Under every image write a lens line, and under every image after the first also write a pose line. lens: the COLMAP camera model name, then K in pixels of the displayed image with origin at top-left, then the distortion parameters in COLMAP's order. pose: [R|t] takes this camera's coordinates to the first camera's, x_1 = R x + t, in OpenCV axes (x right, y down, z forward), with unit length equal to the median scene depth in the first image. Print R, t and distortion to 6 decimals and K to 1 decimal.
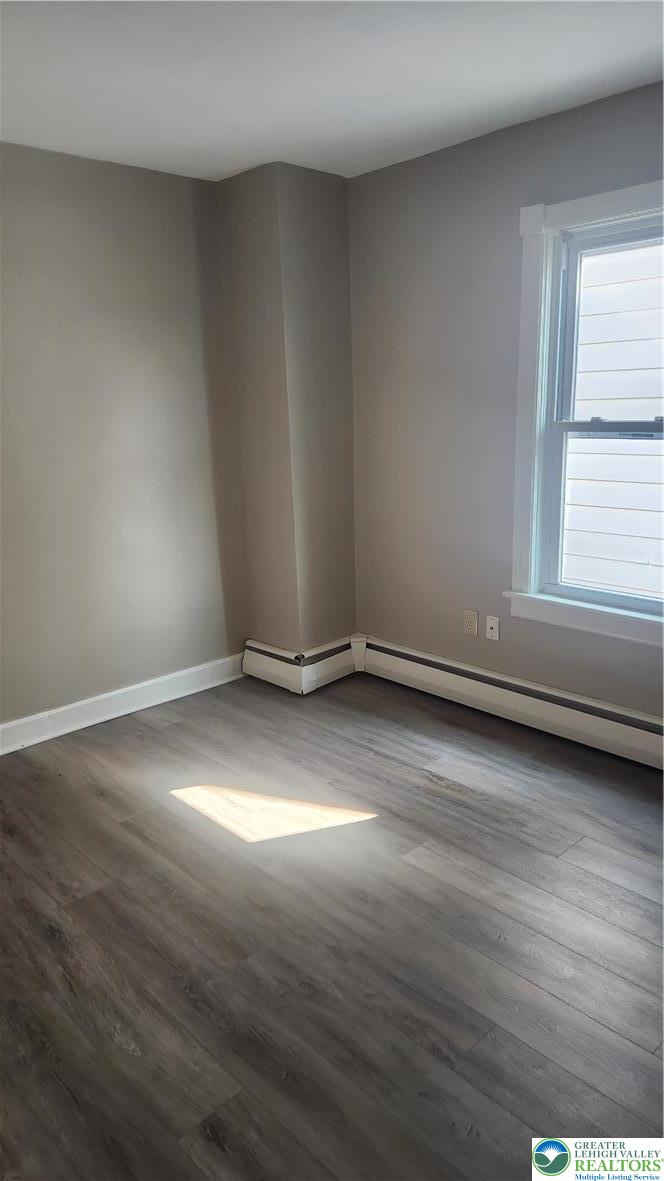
lens RADIAL K [[792.6, 0, 331.0], [0, 792.6, 590.9], [0, 0, 1]] dist [0.058905, -0.000239]
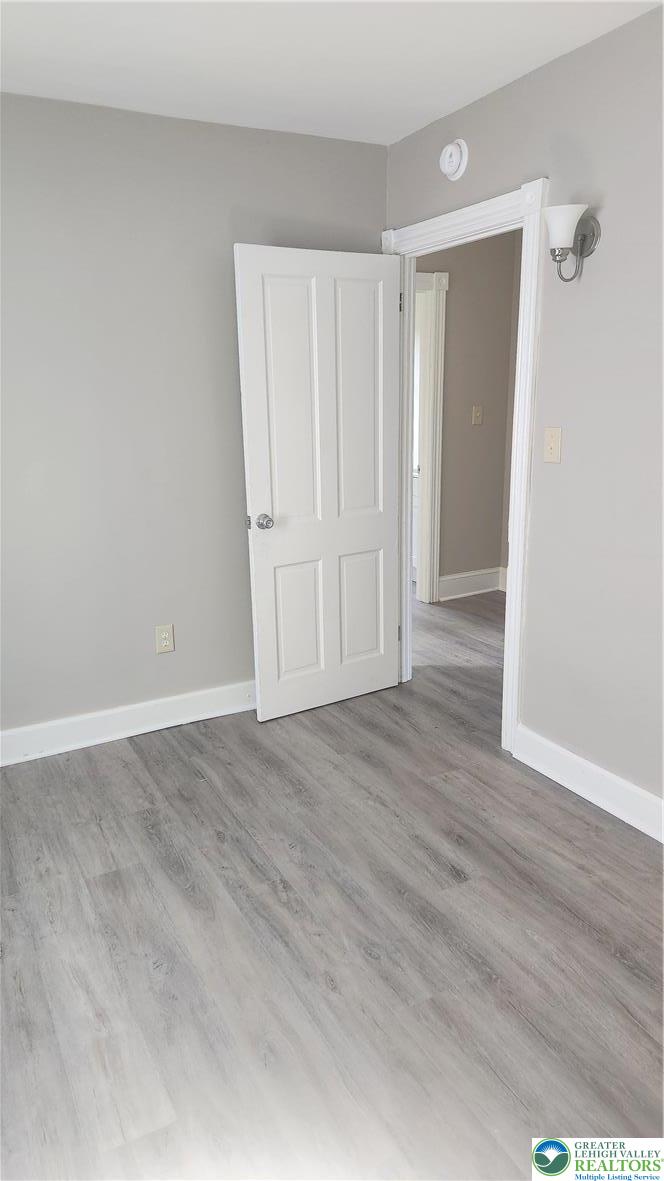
lens RADIAL K [[792.6, 0, 330.6], [0, 792.6, 590.1], [0, 0, 1]] dist [0.058905, -0.000239]
pose [[-0.965175, -0.009036, 0.261451, -0.242831], [0.117472, 0.878009, 0.464004, -0.392426], [-0.233749, 0.478558, -0.846371, 1.679519]]
